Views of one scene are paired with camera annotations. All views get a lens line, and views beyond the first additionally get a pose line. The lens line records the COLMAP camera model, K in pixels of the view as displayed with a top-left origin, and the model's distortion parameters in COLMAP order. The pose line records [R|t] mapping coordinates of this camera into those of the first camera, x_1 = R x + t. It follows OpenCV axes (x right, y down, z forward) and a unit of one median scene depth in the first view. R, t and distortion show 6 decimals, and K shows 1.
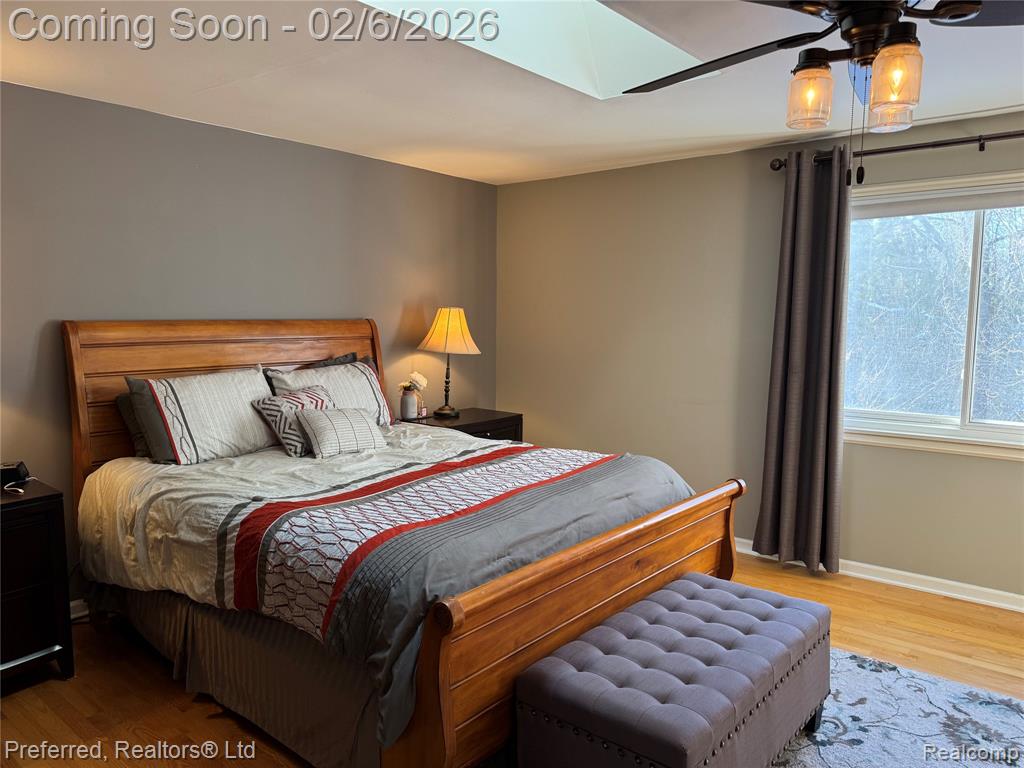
lens RADIAL K [[714.4, 0, 512.0], [0, 714.4, 384.0], [0, 0, 1]] dist [0.079549, -0.106304]
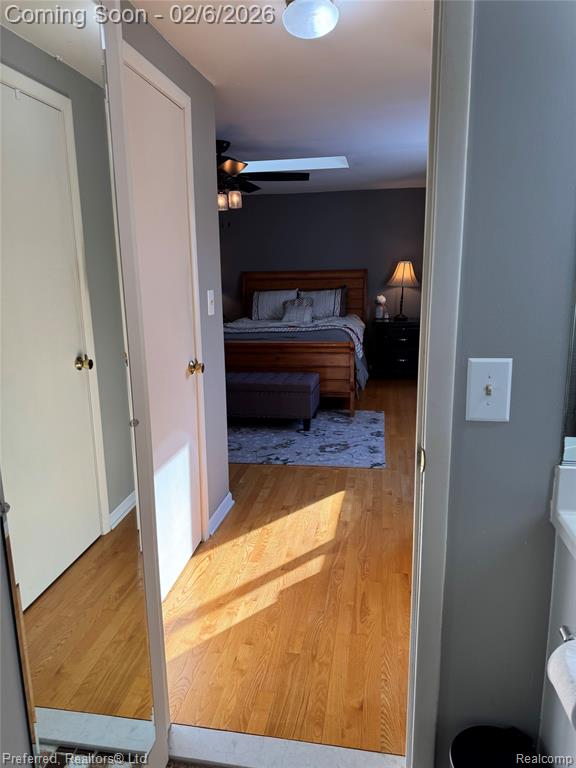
lens RADIAL K [[535.8, 0, 288.4], [0, 535.8, 387.7], [0, 0, 1]] dist [0.079549, -0.106304]
pose [[0.504832, 0.176807, -0.844916, 1.223923], [-0.067804, 0.983897, 0.165378, 0.007366], [0.860550, -0.026200, 0.508691, -0.020339]]
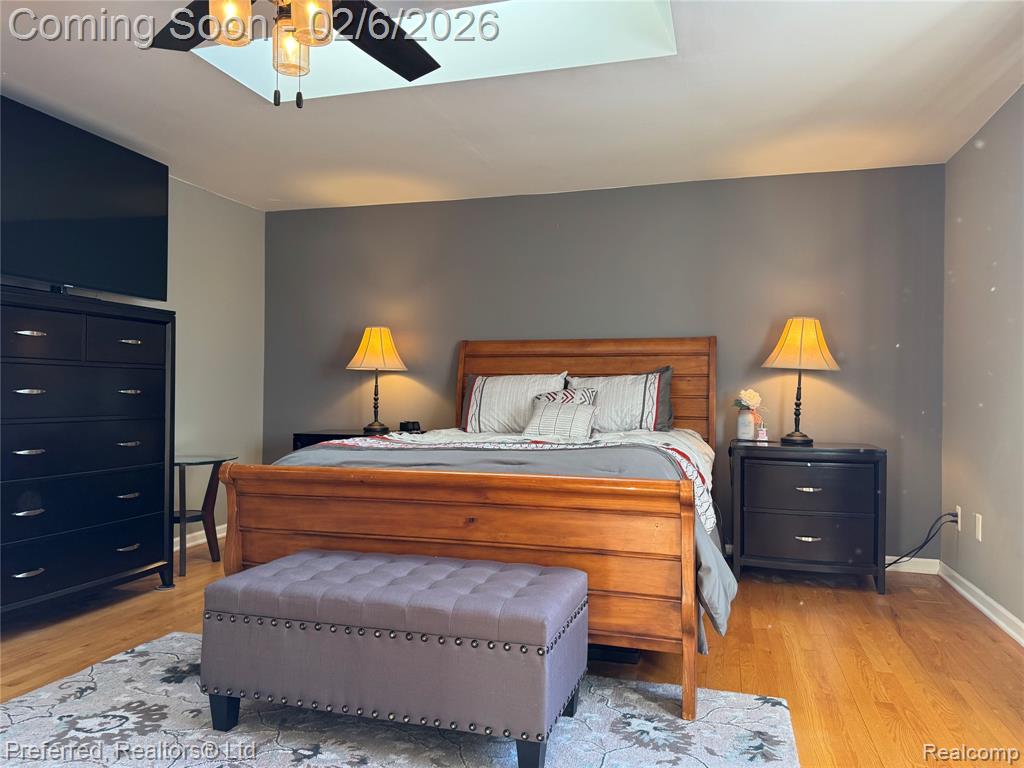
lens RADIAL K [[714.4, 0, 512.0], [0, 714.4, 384.0], [0, 0, 1]] dist [0.079549, -0.106304]
pose [[0.402286, -0.012696, -0.915426, 0.676284], [-0.102205, 0.993031, -0.058686, 0.070760], [0.909791, 0.117169, 0.398185, 0.394686]]
